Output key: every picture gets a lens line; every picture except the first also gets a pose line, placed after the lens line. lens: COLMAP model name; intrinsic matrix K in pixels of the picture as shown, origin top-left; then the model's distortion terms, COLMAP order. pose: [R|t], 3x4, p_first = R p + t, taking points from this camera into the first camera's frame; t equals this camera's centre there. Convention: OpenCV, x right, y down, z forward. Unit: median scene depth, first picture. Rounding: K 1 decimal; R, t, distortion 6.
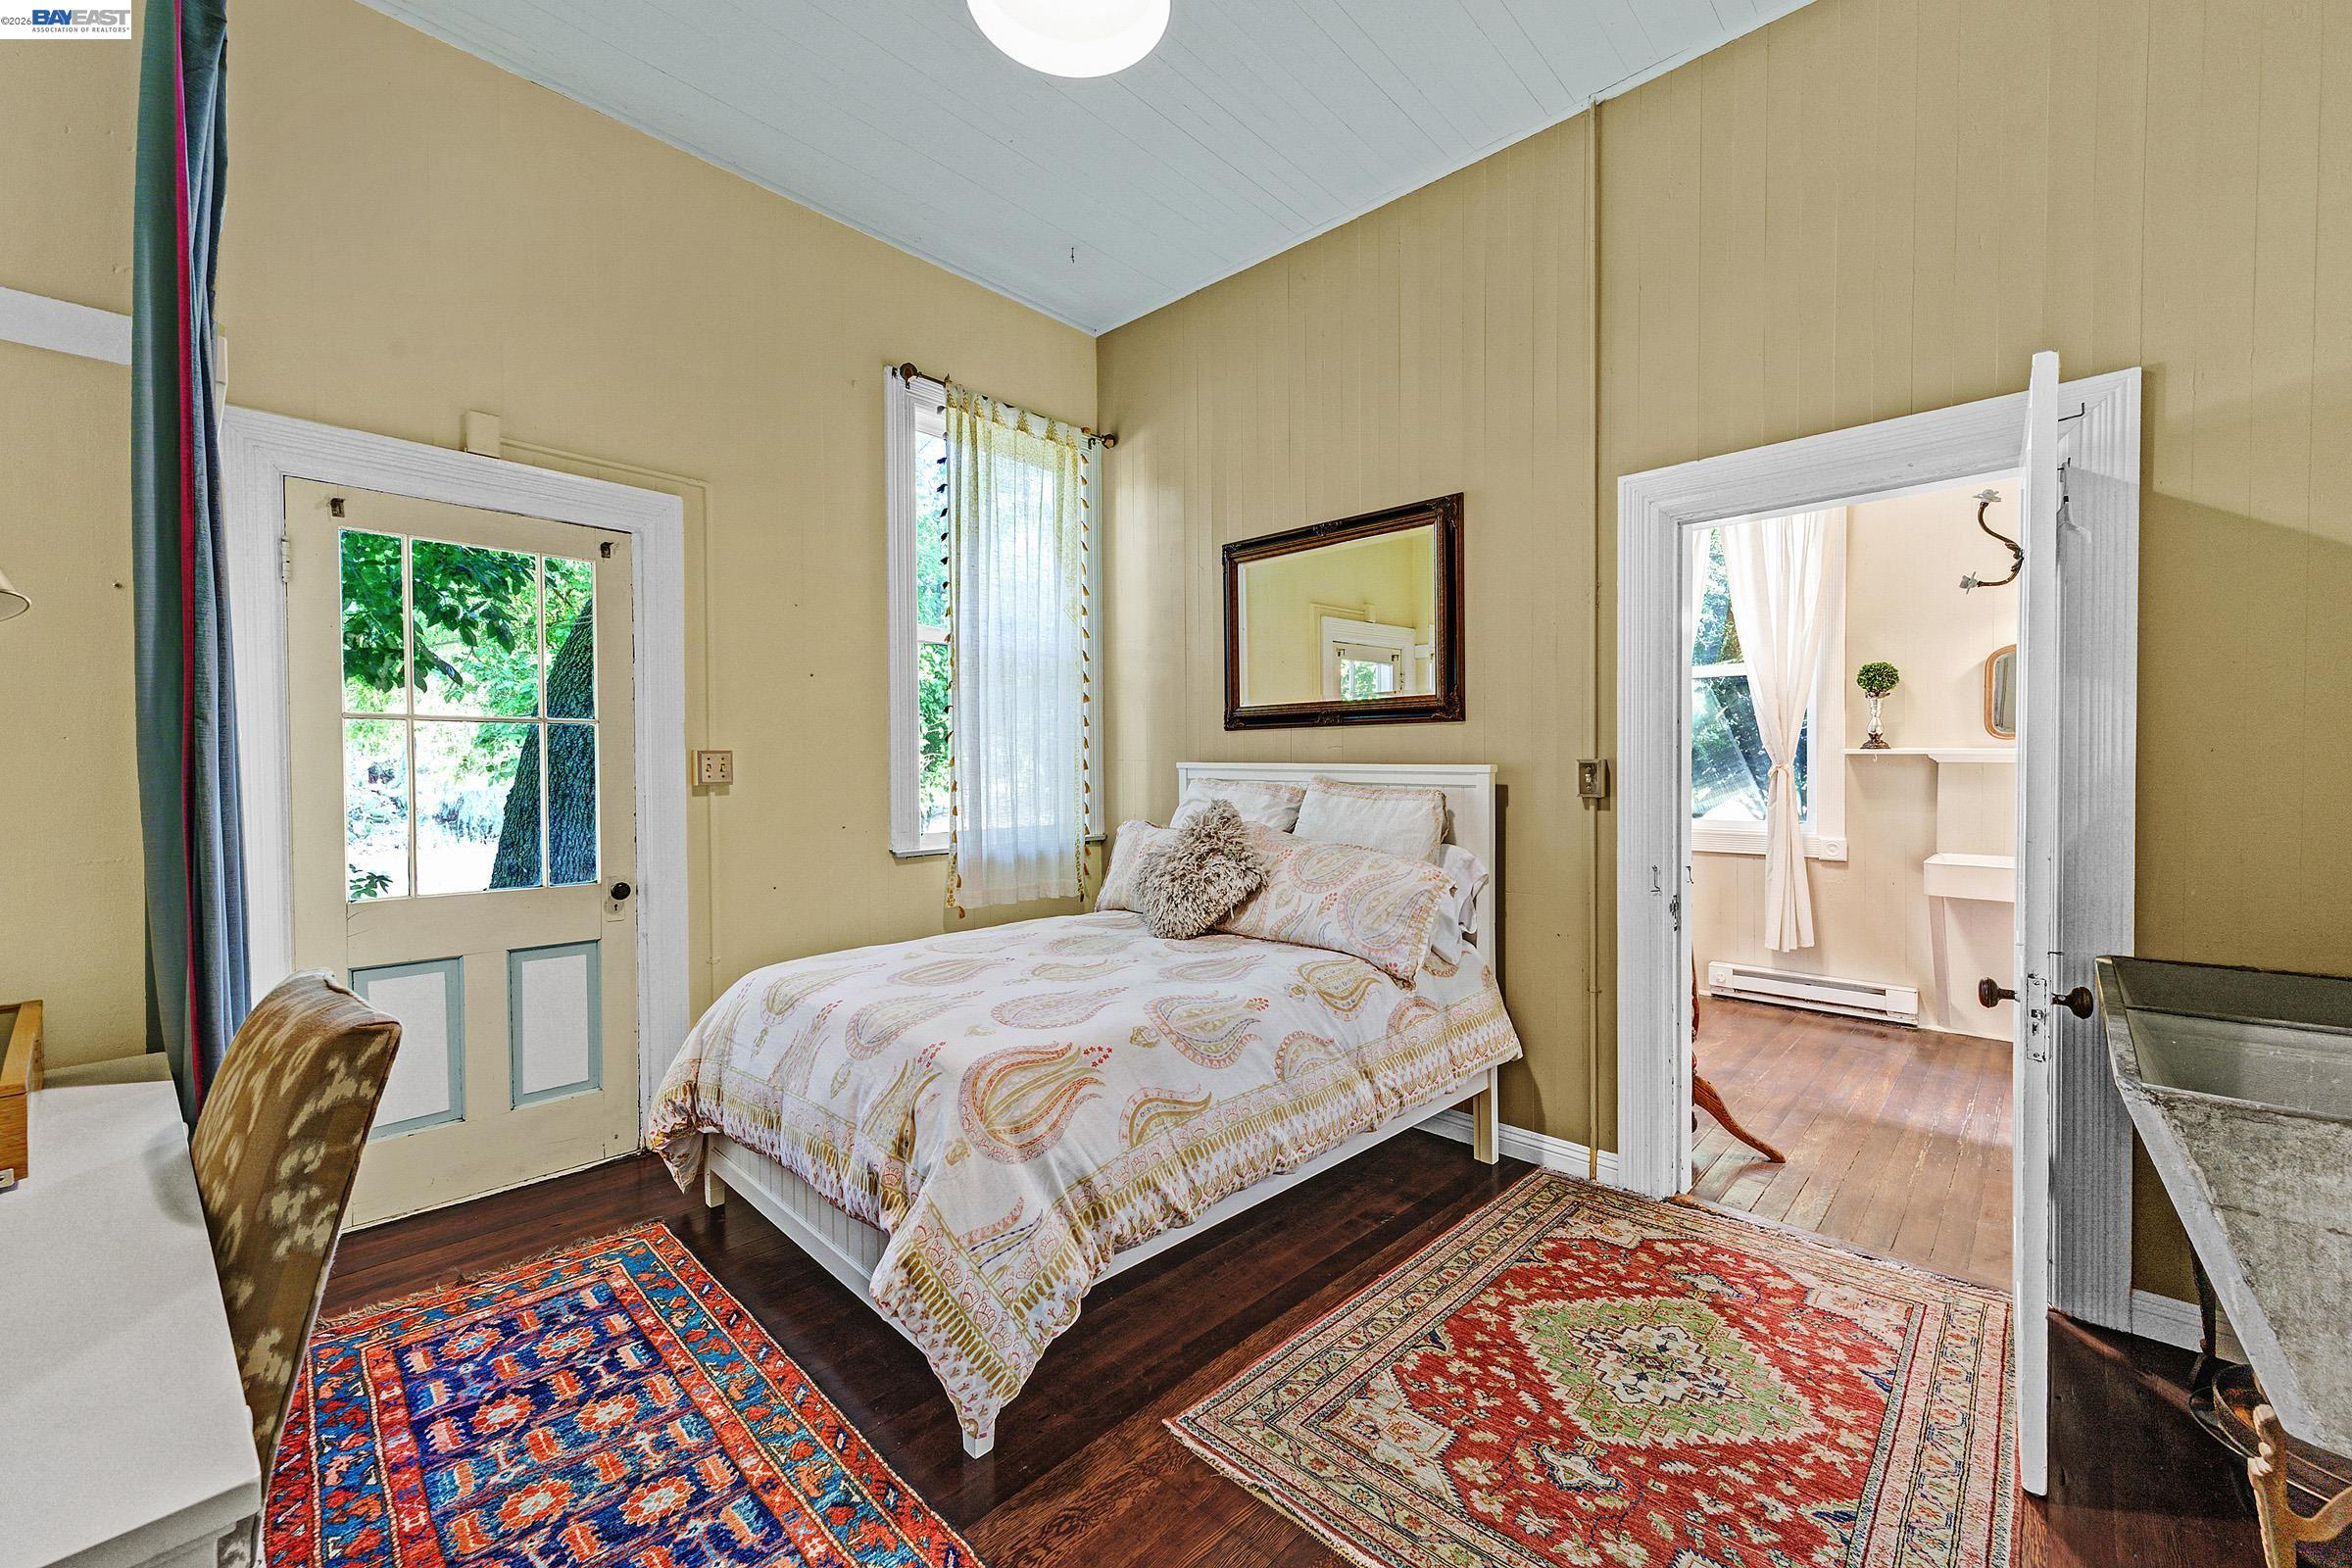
lens RADIAL K [[905.2, 0, 1176.0], [0, 905.2, 784.0], [0, 0, 1]] dist [0.001385, 0.000092]
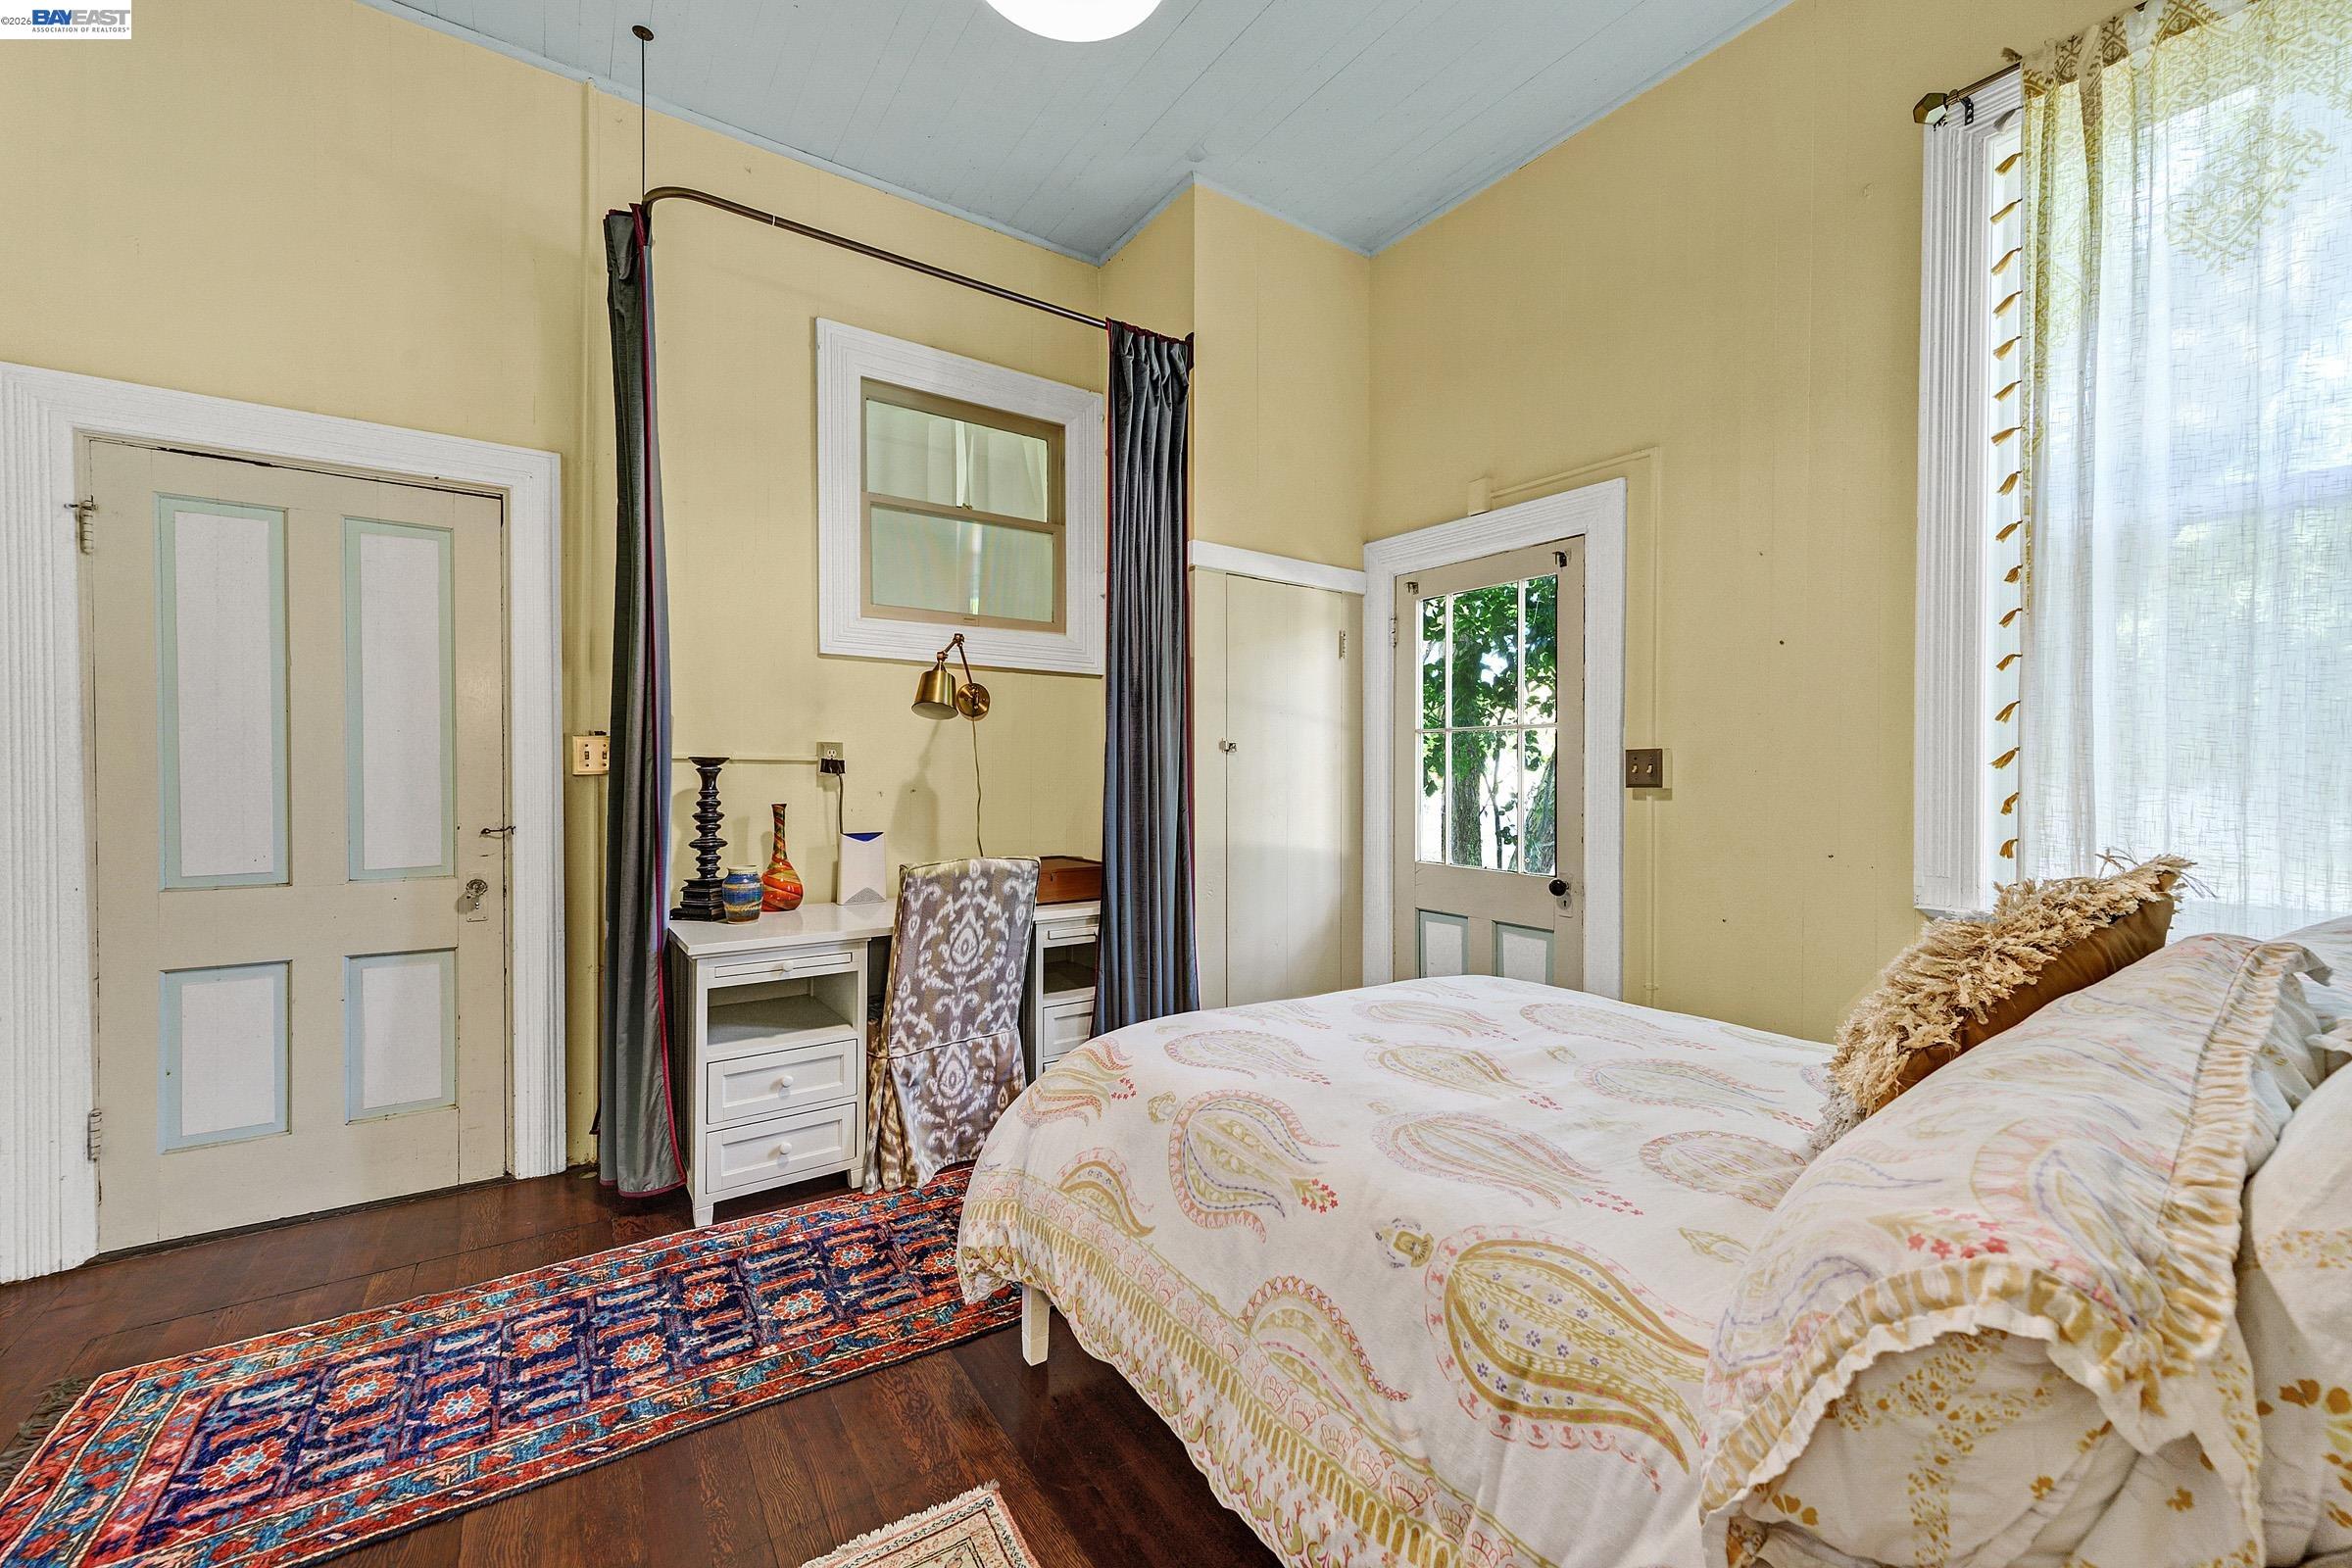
lens RADIAL K [[905.2, 0, 1176.0], [0, 905.2, 784.0], [0, 0, 1]] dist [0.001385, 0.000092]
pose [[-0.202129, 0.011626, -0.979290, 0.515092], [-0.026864, 0.999487, 0.017411, -0.007005], [0.978990, 0.029827, -0.201713, 0.835002]]
